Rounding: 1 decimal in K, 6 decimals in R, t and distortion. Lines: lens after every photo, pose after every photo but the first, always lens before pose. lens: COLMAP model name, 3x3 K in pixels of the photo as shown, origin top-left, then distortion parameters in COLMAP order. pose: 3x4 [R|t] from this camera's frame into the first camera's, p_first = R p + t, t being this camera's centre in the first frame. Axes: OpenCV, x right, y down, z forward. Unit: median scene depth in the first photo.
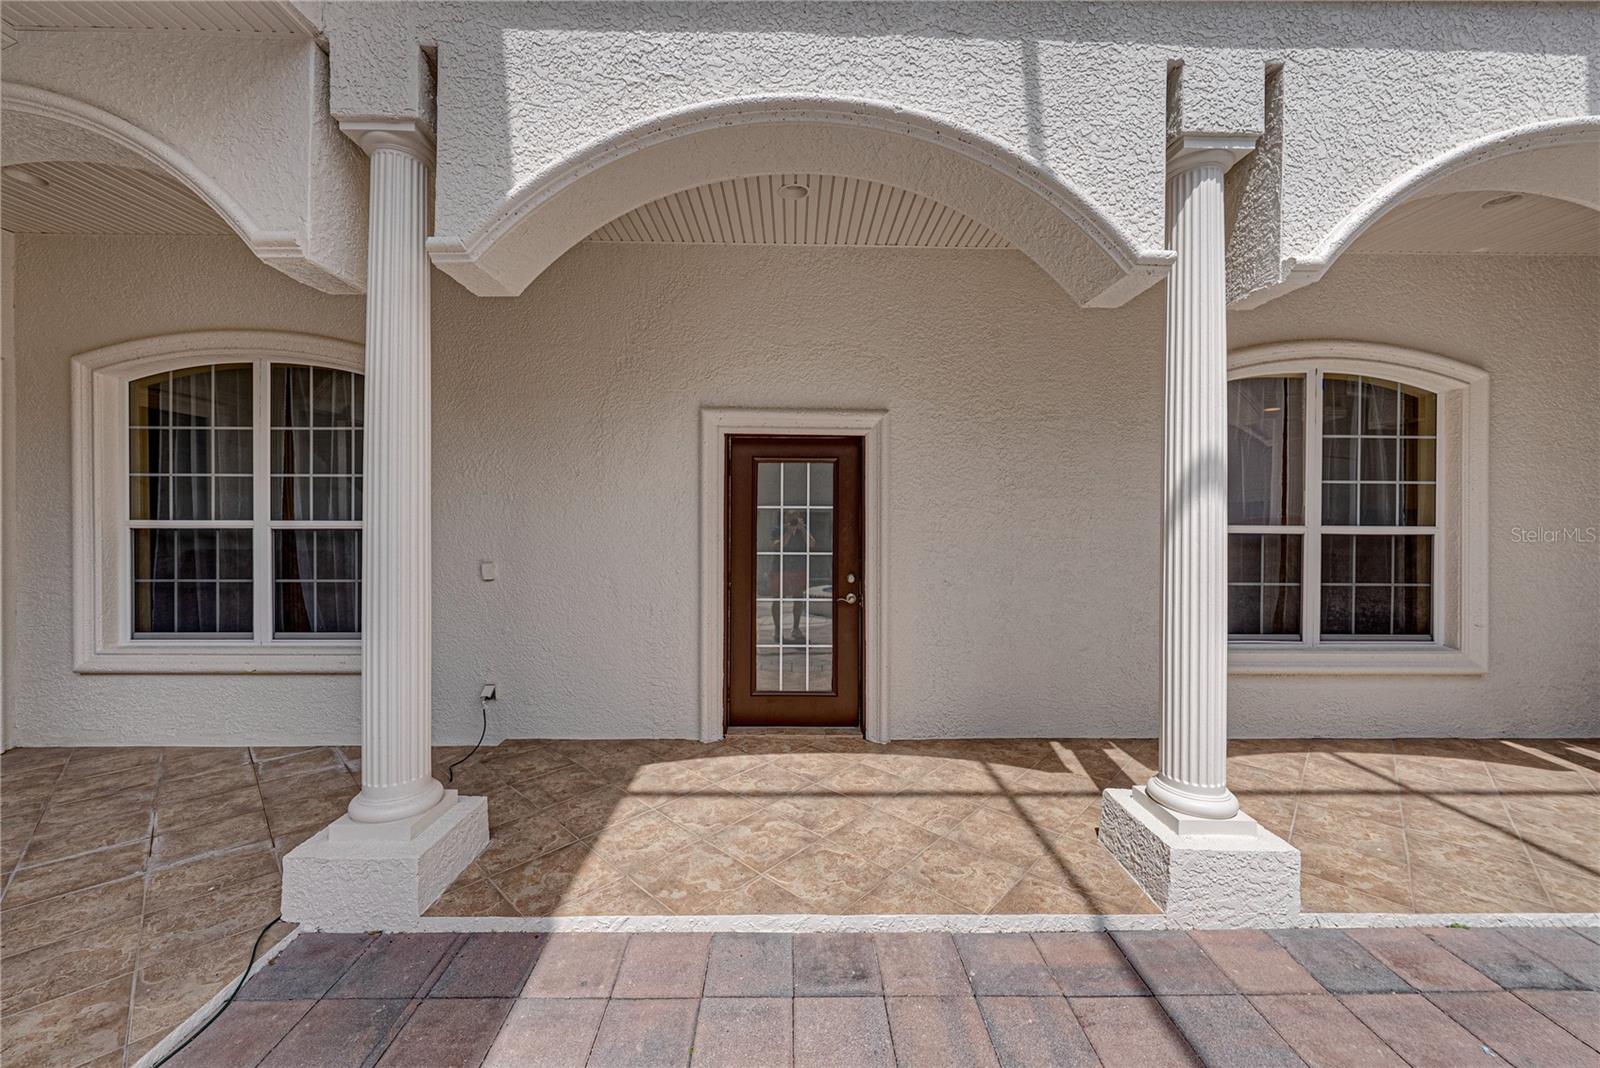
lens RADIAL K [[617.2, 0, 796.8], [0, 617.2, 535.1], [0, 0, 1]] dist [-0.001973, 0.000331]
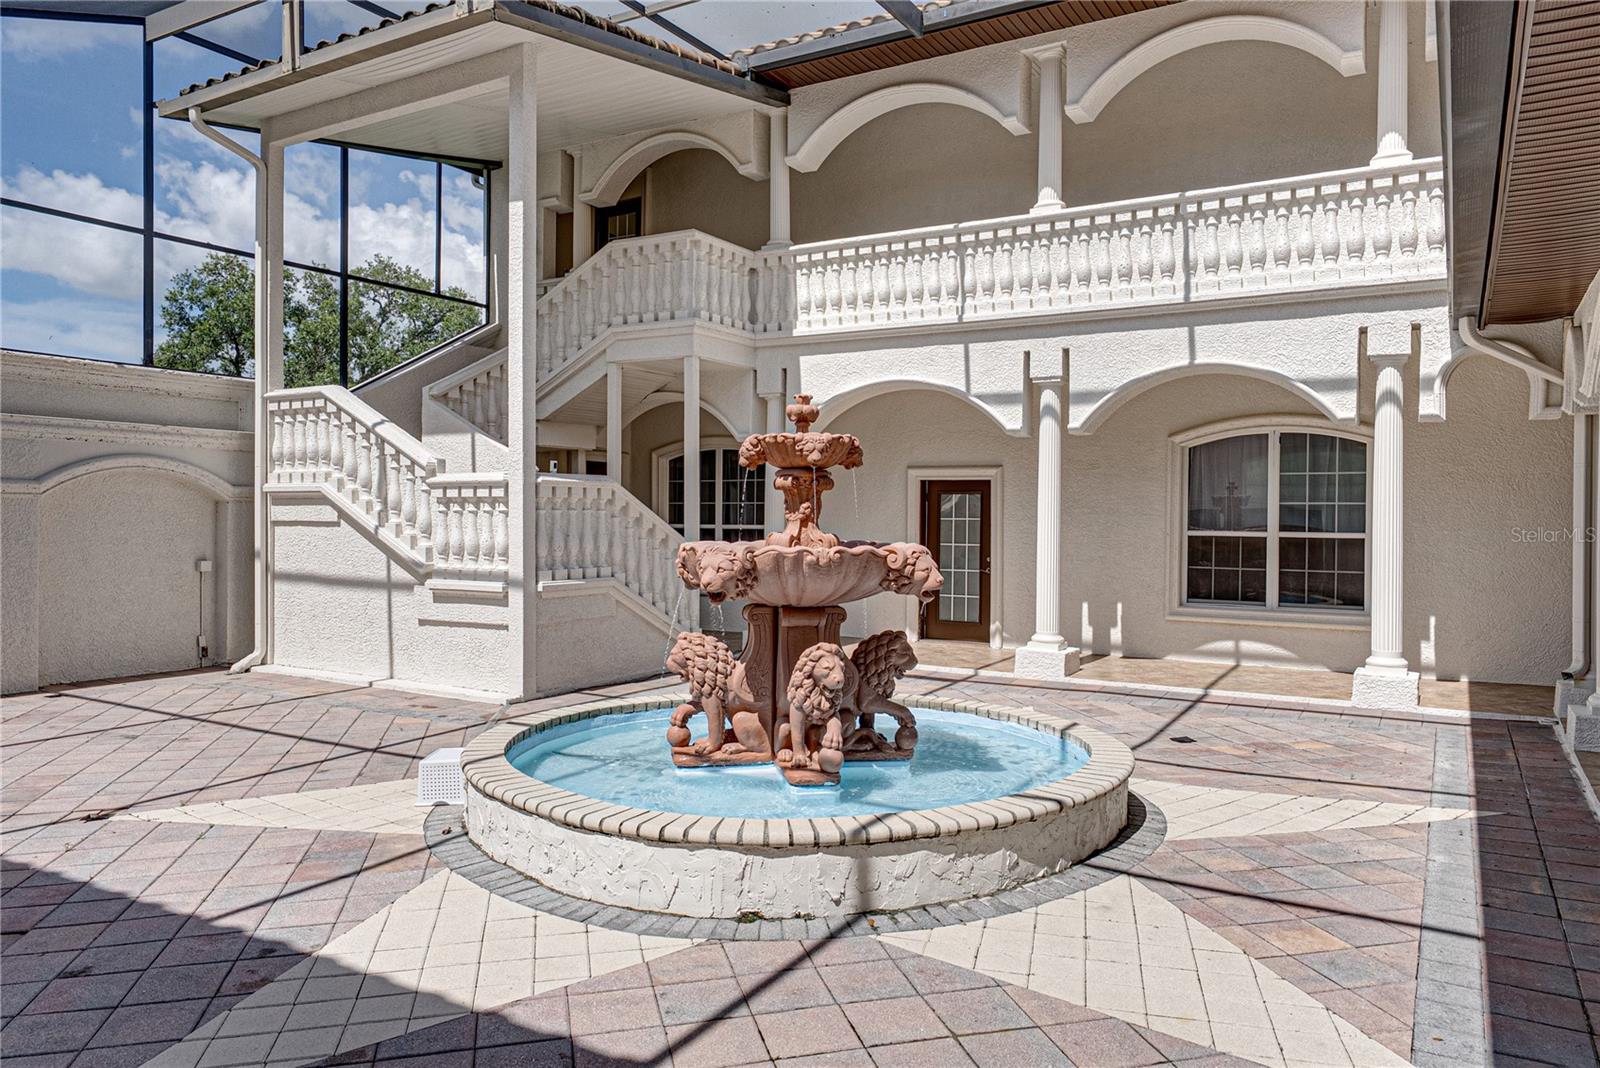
lens RADIAL K [[1063.9, 0, 859.0], [0, 1063.9, 533.0], [0, 0, 1]] dist [-0.000403, 0.004078]
pose [[0.877606, 0.007859, -0.479319, 1.247839], [-0.015215, 0.999819, -0.011465, 0.036753], [0.479142, 0.017355, 0.877566, -1.891886]]
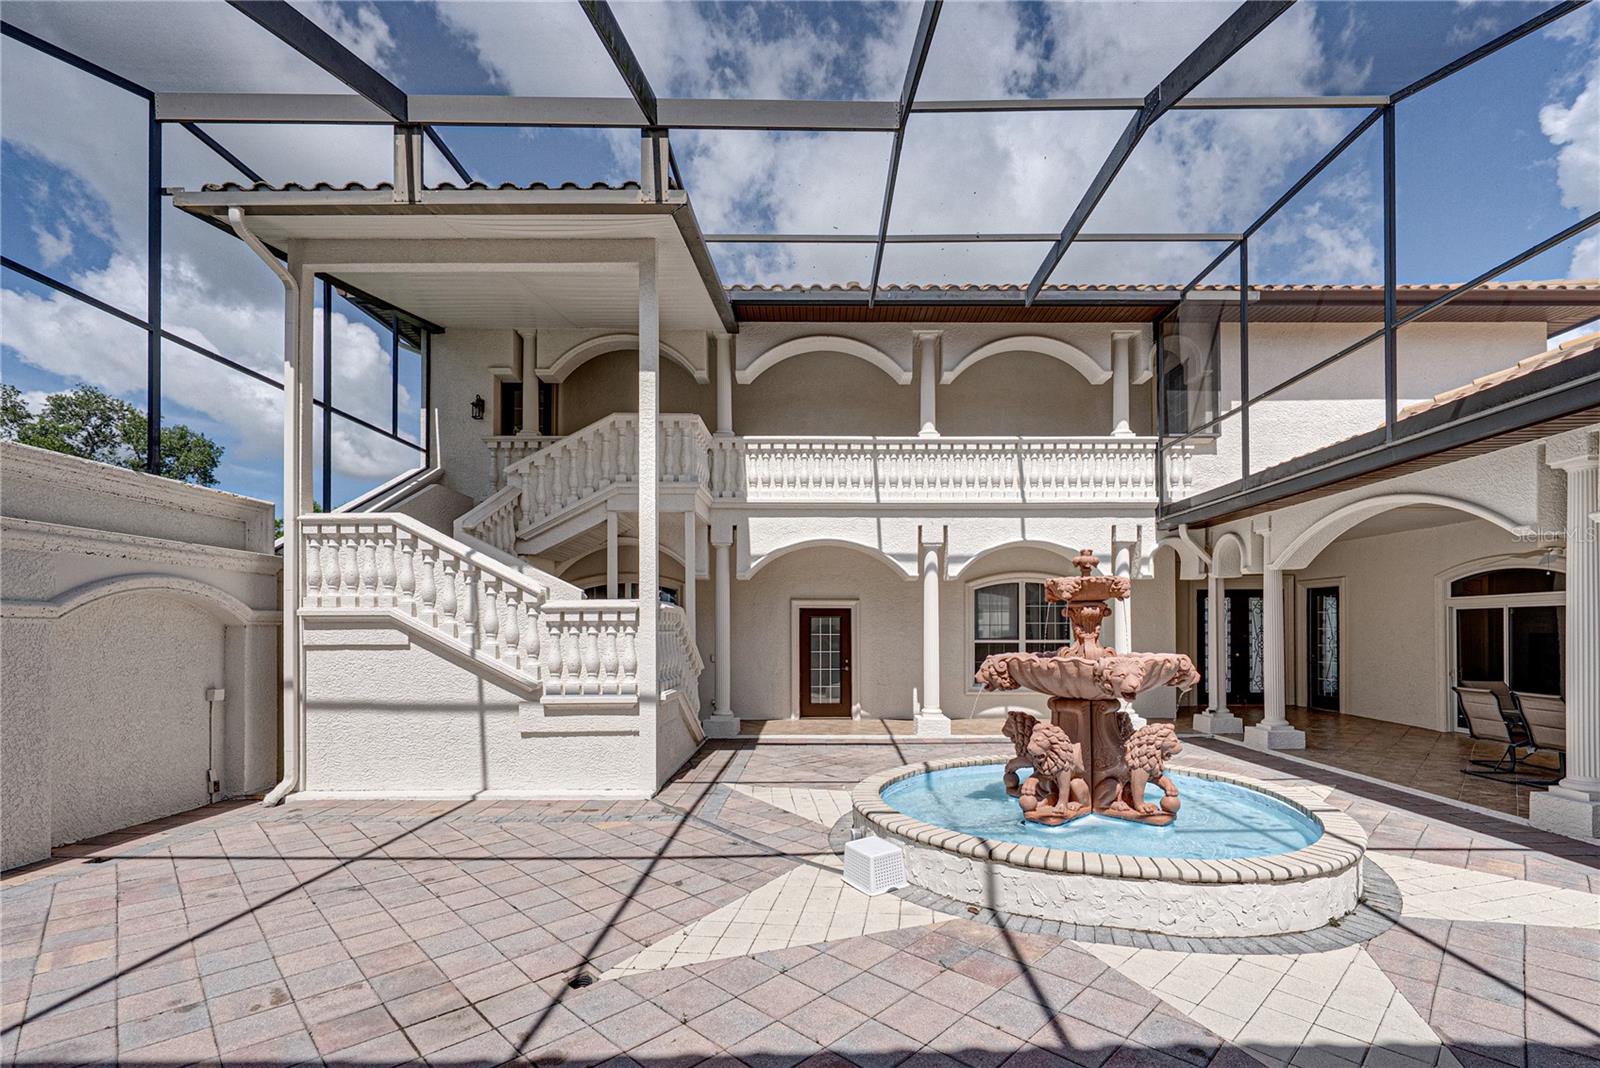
lens RADIAL K [[677.1, 0, 838.2], [0, 677.1, 630.9], [0, 0, 1]] dist [0.000861, -0.000398]
pose [[0.999816, -0.008761, 0.017059, 0.002275], [0.009248, 0.999547, -0.028645, 0.022747], [-0.016801, 0.028798, 0.999444, -1.950779]]
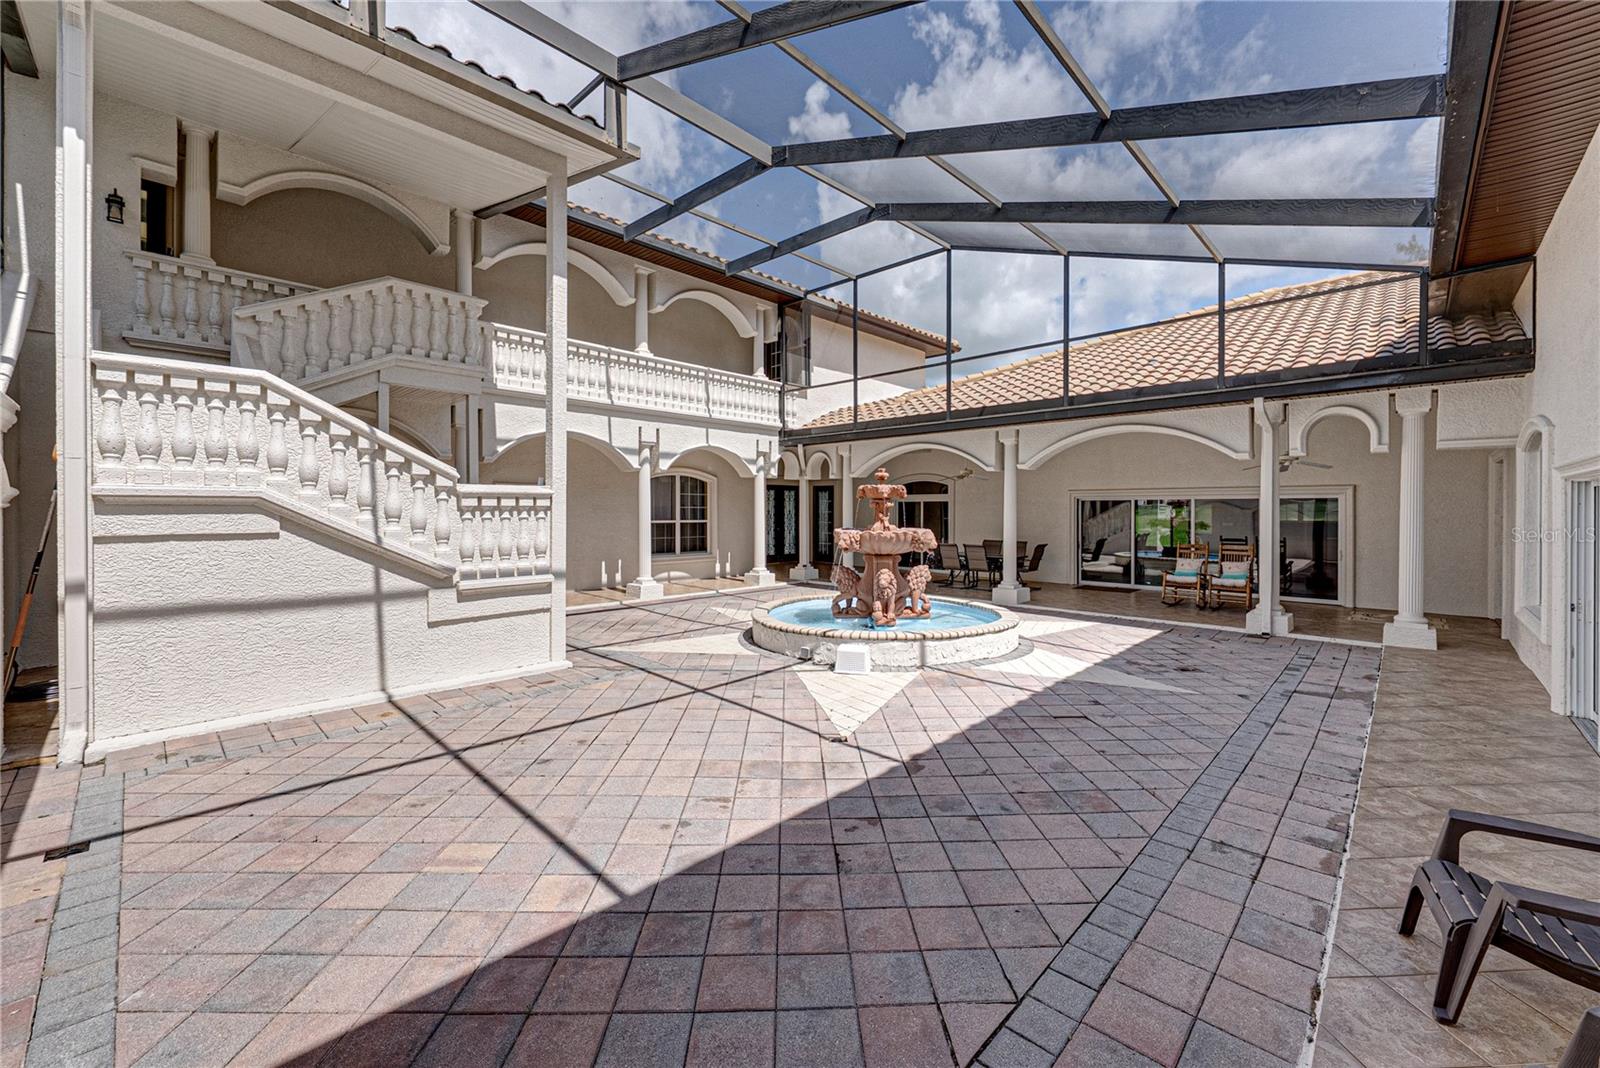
lens RADIAL K [[617.2, 0, 796.7], [0, 617.2, 513.4], [0, 0, 1]] dist [-0.001973, 0.000331]
pose [[0.698616, -0.008785, 0.715443, -1.164314], [0.023488, 0.999667, -0.010661, -0.001262], [-0.715111, 0.024253, 0.698590, -1.892731]]
